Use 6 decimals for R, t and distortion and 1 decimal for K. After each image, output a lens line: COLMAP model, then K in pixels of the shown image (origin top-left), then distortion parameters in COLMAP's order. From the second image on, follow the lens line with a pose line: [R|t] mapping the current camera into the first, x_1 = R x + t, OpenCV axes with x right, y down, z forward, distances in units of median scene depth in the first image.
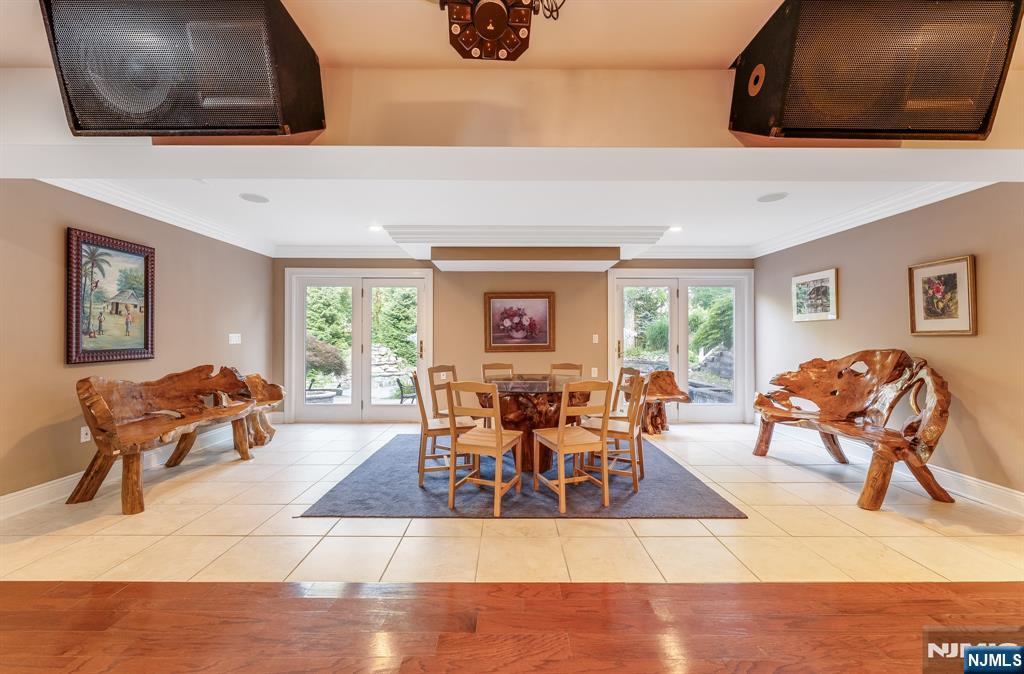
lens RADIAL K [[427.6, 0, 509.0], [0, 427.6, 335.0], [0, 0, 1]] dist [0.009630, -0.000002]
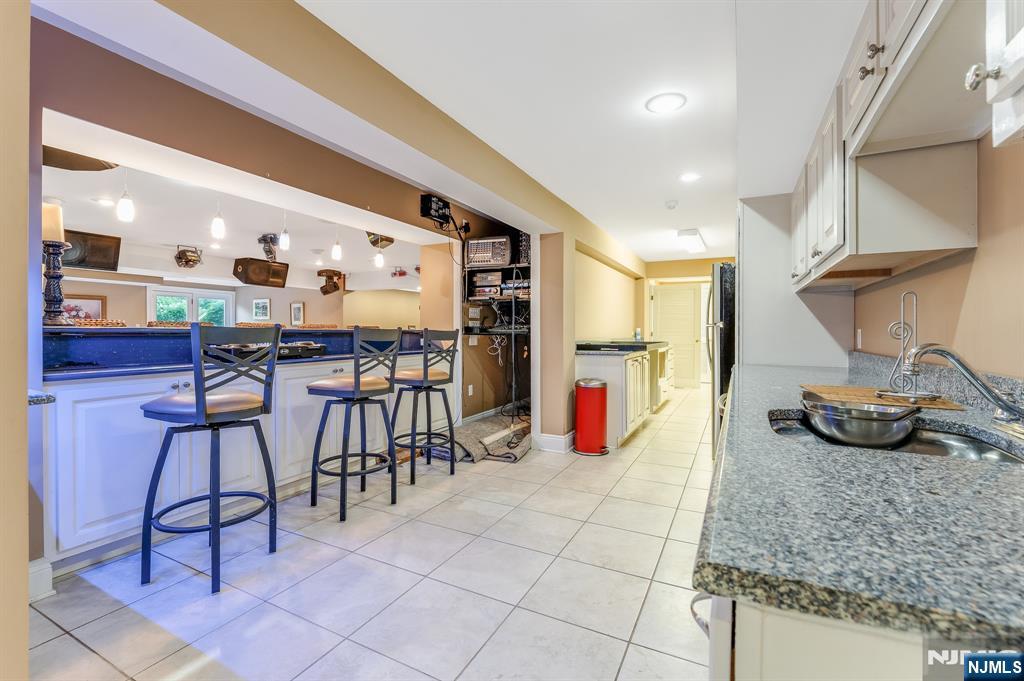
lens RADIAL K [[427.6, 0, 510.6], [0, 427.6, 334.3], [0, 0, 1]] dist [0.009630, -0.000002]
pose [[0.460370, -0.003098, 0.887722, -0.897586], [-0.013264, 0.999858, 0.010368, 0.004948], [-0.887628, -0.016548, 0.460263, -1.550294]]
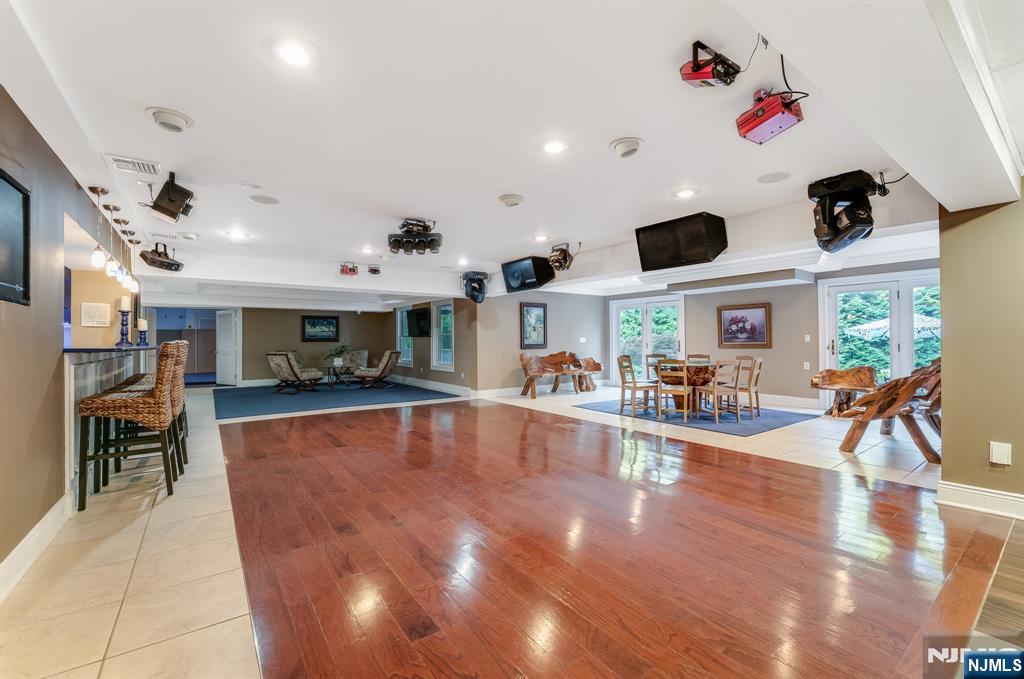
lens RADIAL K [[427.6, 0, 516.3], [0, 427.6, 336.4], [0, 0, 1]] dist [0.009630, -0.000002]
pose [[0.605425, -0.010134, -0.795838, 0.968353], [0.015509, 0.999879, -0.000934, -0.012472], [0.795751, -0.011777, 0.605509, -0.596835]]
